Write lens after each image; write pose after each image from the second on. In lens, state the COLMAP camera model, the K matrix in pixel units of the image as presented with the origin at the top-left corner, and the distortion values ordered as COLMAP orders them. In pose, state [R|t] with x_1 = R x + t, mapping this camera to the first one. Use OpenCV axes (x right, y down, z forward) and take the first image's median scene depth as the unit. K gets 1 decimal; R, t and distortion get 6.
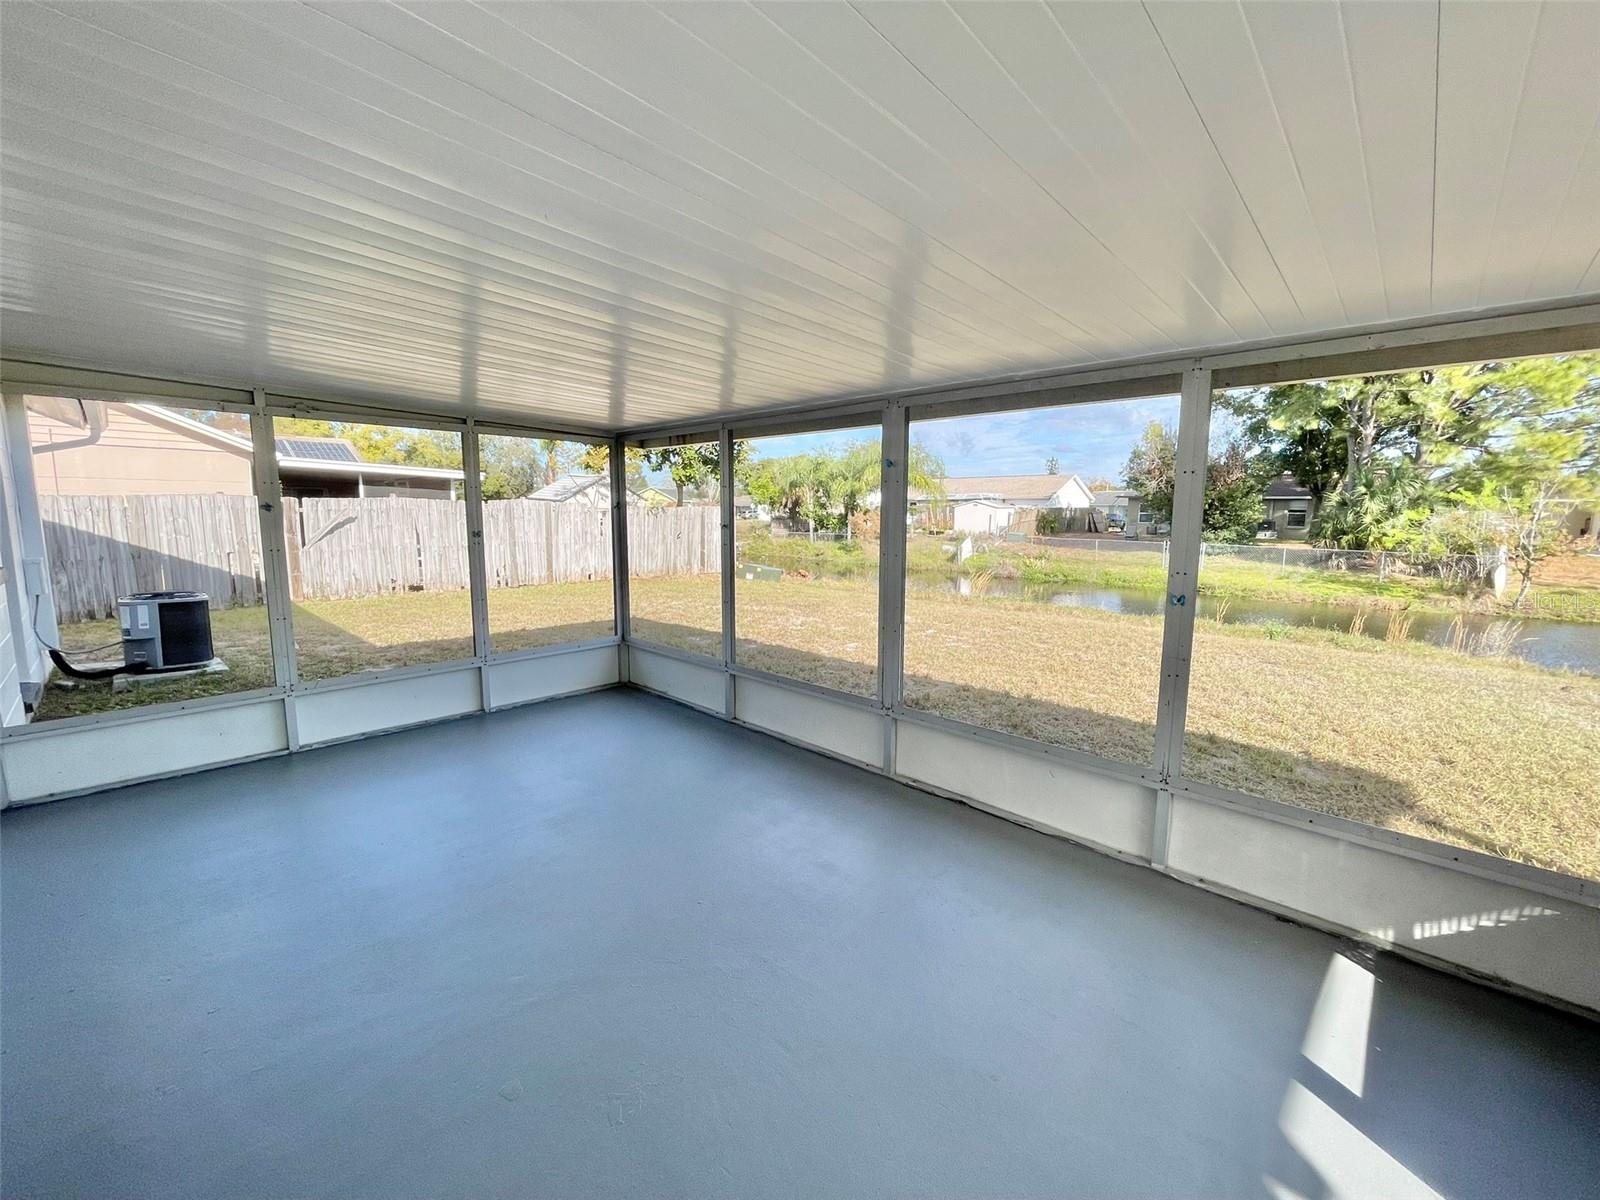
lens RADIAL K [[648.7, 0, 794.9], [0, 648.7, 596.4], [0, 0, 1]] dist [-0.005062, 0.001488]
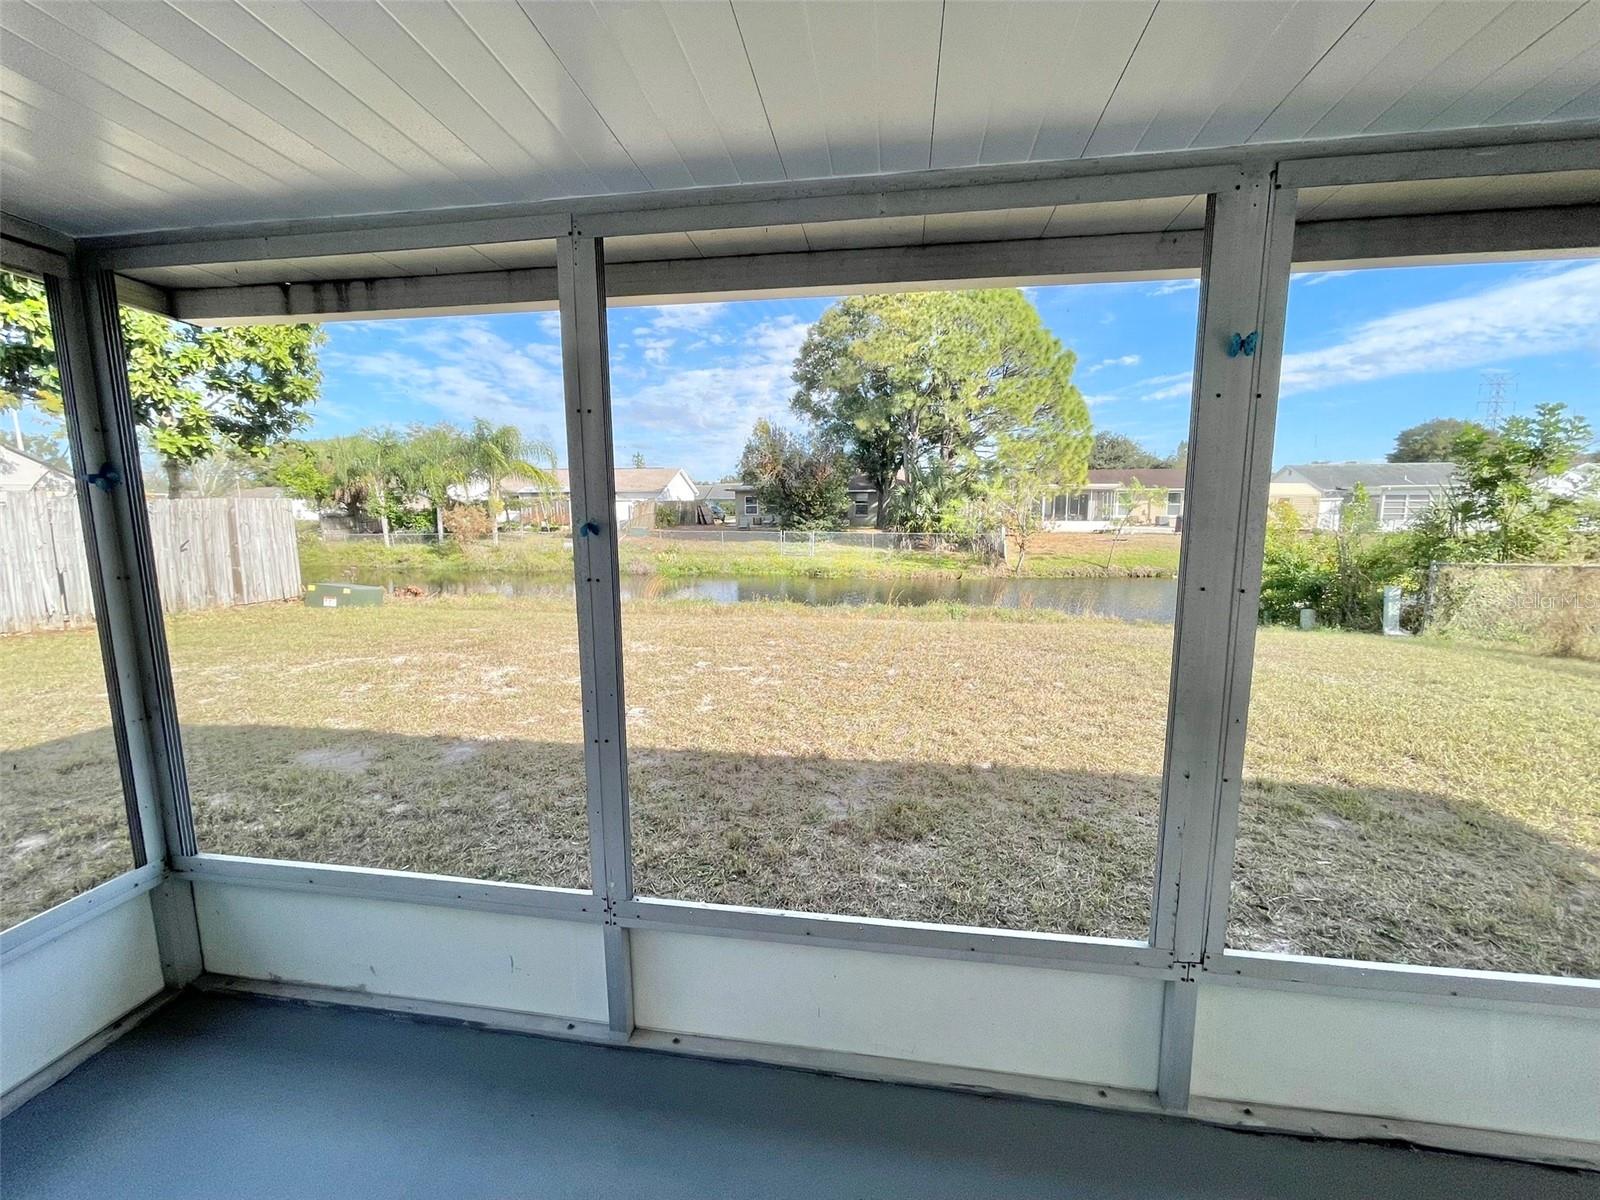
lens RADIAL K [[648.7, 0, 795.9], [0, 648.7, 599.4], [0, 0, 1]] dist [-0.005062, 0.001488]
pose [[0.817682, -0.090951, 0.568440, -0.032666], [0.083597, 0.995734, 0.039066, -0.011095], [-0.569568, 0.015576, 0.821797, 0.098460]]
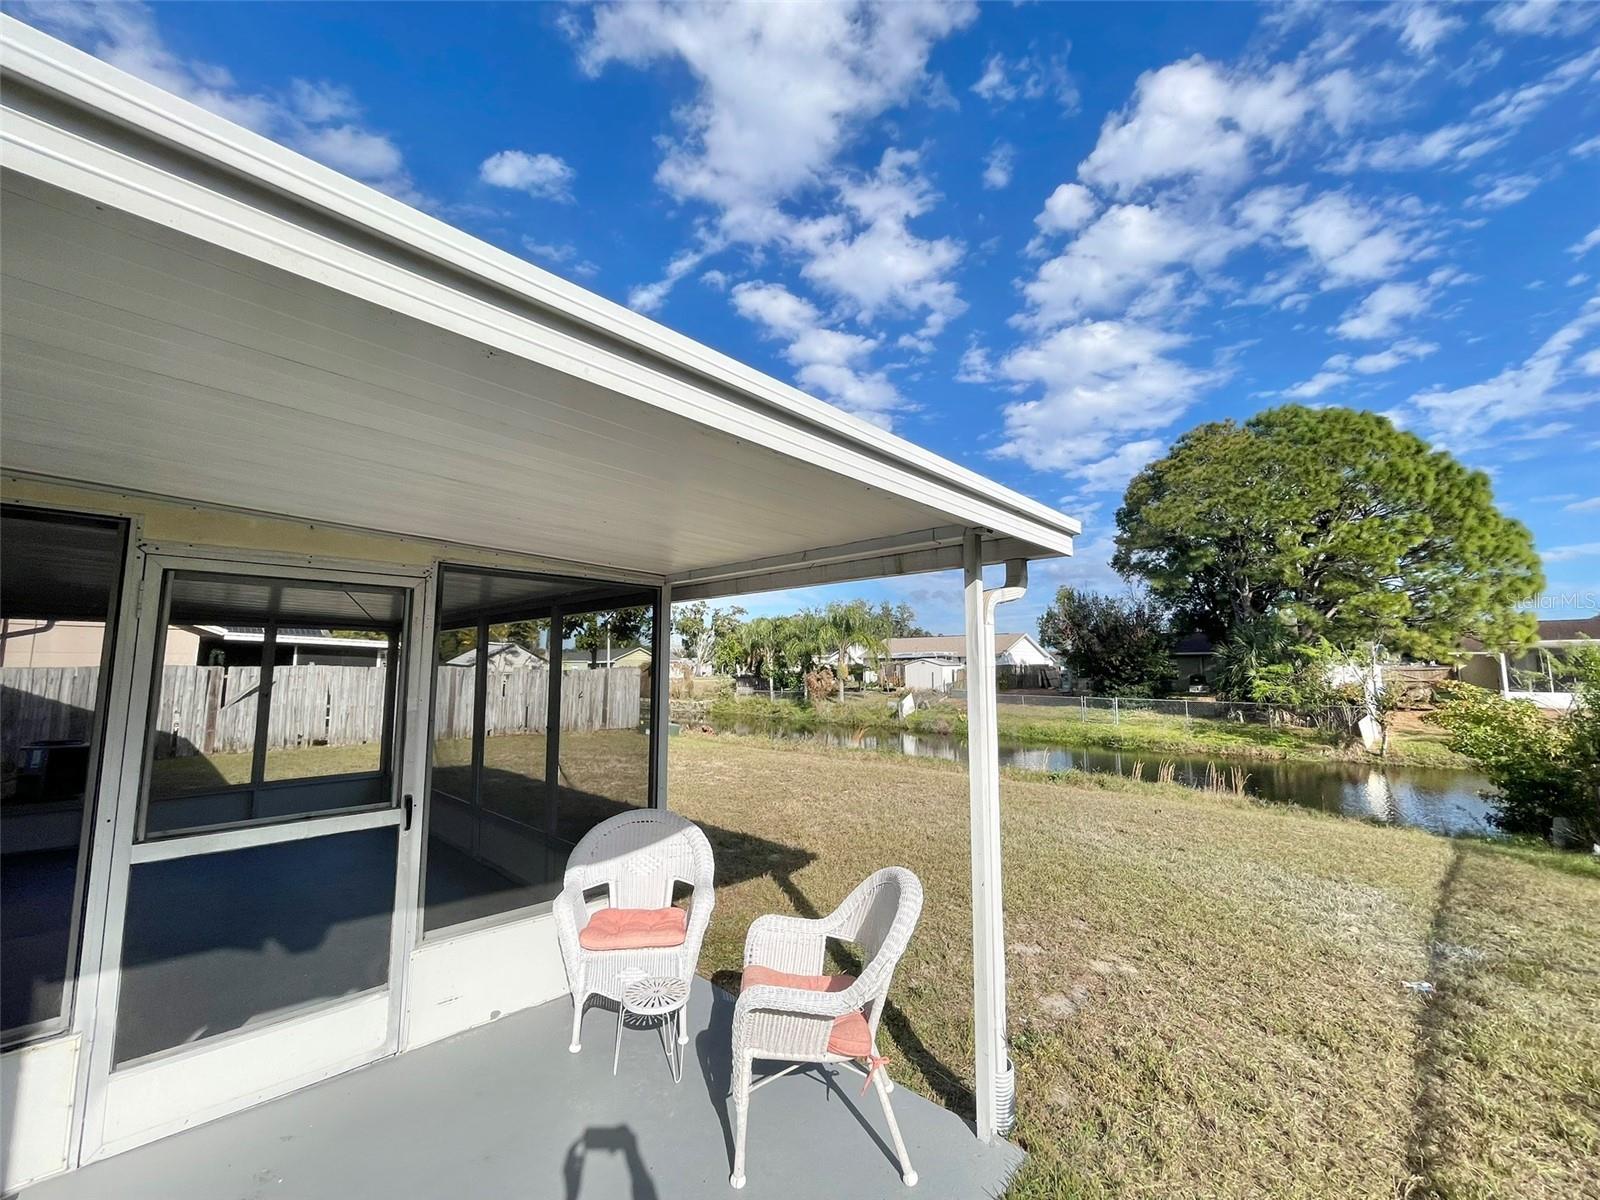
lens RADIAL K [[648.7, 0, 795.0], [0, 648.7, 594.2], [0, 0, 1]] dist [-0.005062, 0.001488]
pose [[0.999867, -0.011232, -0.011796, 0.115206], [0.008026, 0.969919, -0.243296, 0.007422], [0.014174, 0.243169, 0.969880, -0.072242]]
